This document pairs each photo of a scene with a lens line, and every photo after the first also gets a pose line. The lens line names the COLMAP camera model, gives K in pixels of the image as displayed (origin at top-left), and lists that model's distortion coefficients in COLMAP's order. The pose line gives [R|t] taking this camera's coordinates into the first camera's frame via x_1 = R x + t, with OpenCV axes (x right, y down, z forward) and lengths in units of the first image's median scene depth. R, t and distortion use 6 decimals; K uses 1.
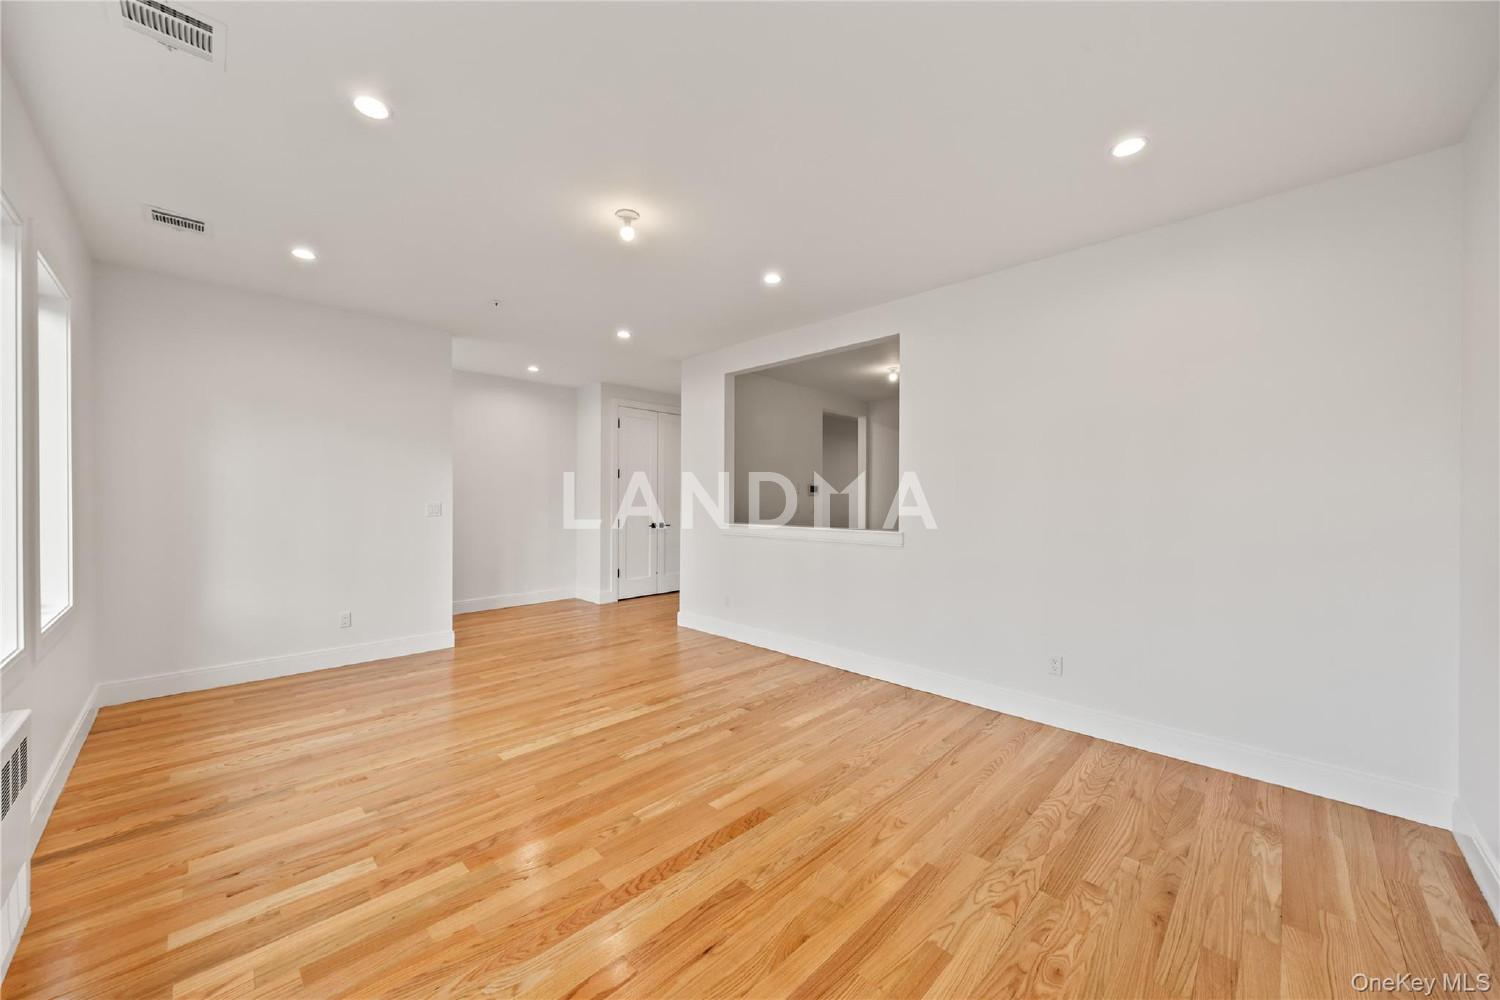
lens RADIAL K [[548.2, 0, 747.3], [0, 548.2, 502.0], [0, 0, 1]] dist [-0.000069, -0.000013]
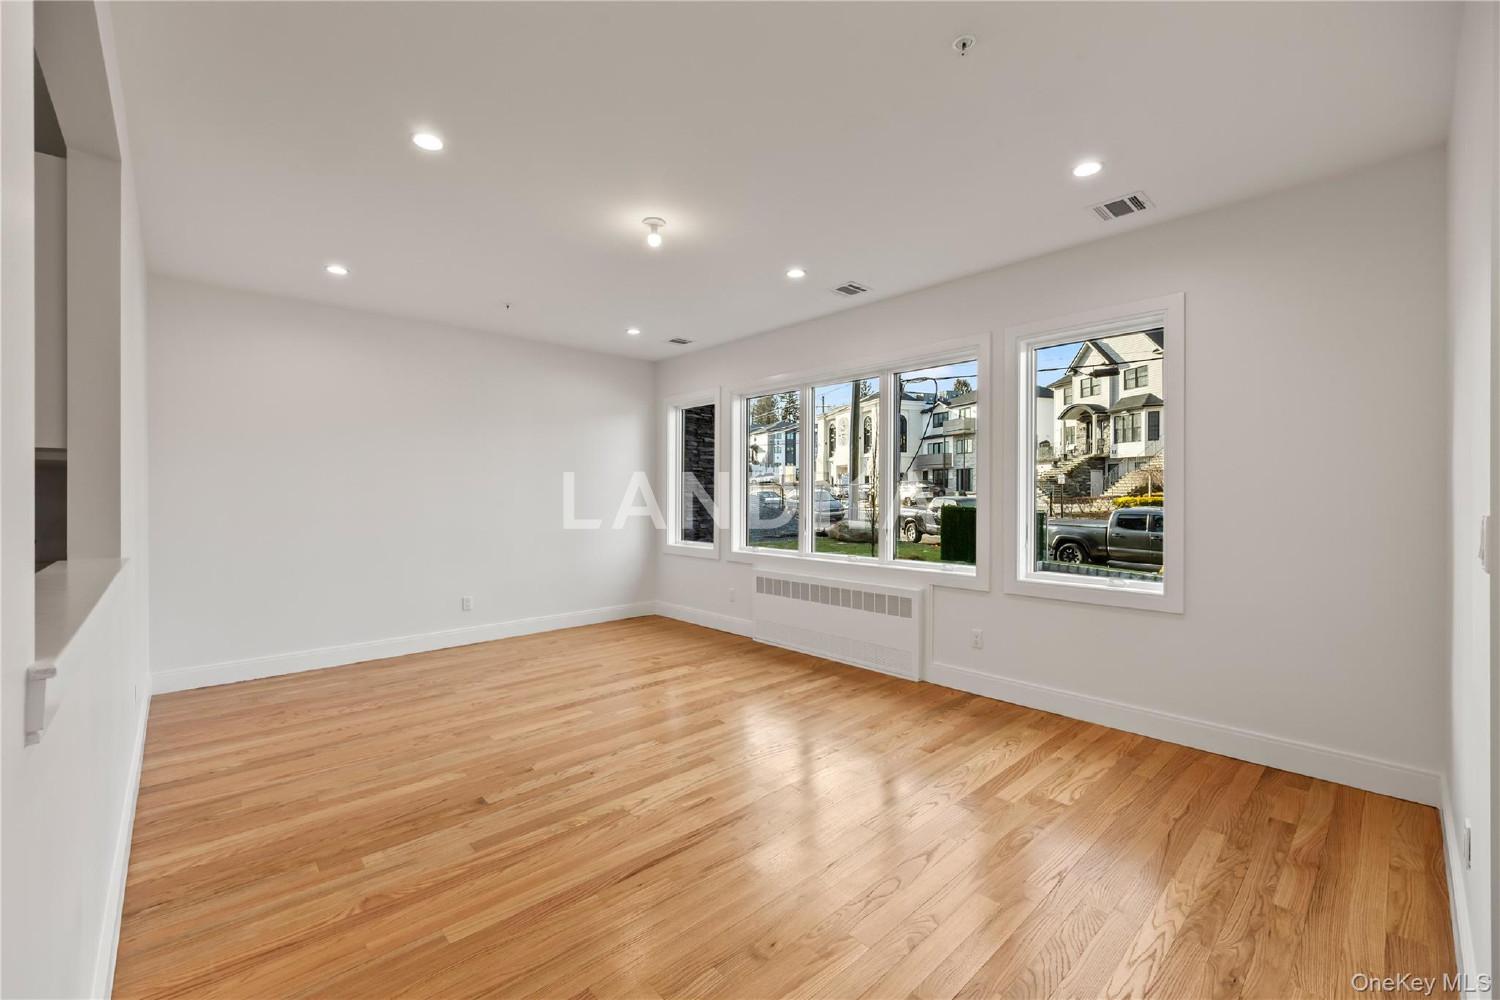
lens RADIAL K [[611.4, 0, 740.2], [0, 611.4, 495.4], [0, 0, 1]] dist [0.000651, 0.000115]
pose [[-0.998623, -0.002672, 0.052401, -0.448195], [-0.002272, 0.999968, 0.007692, -0.011488], [-0.052420, 0.007563, -0.998596, 2.162600]]
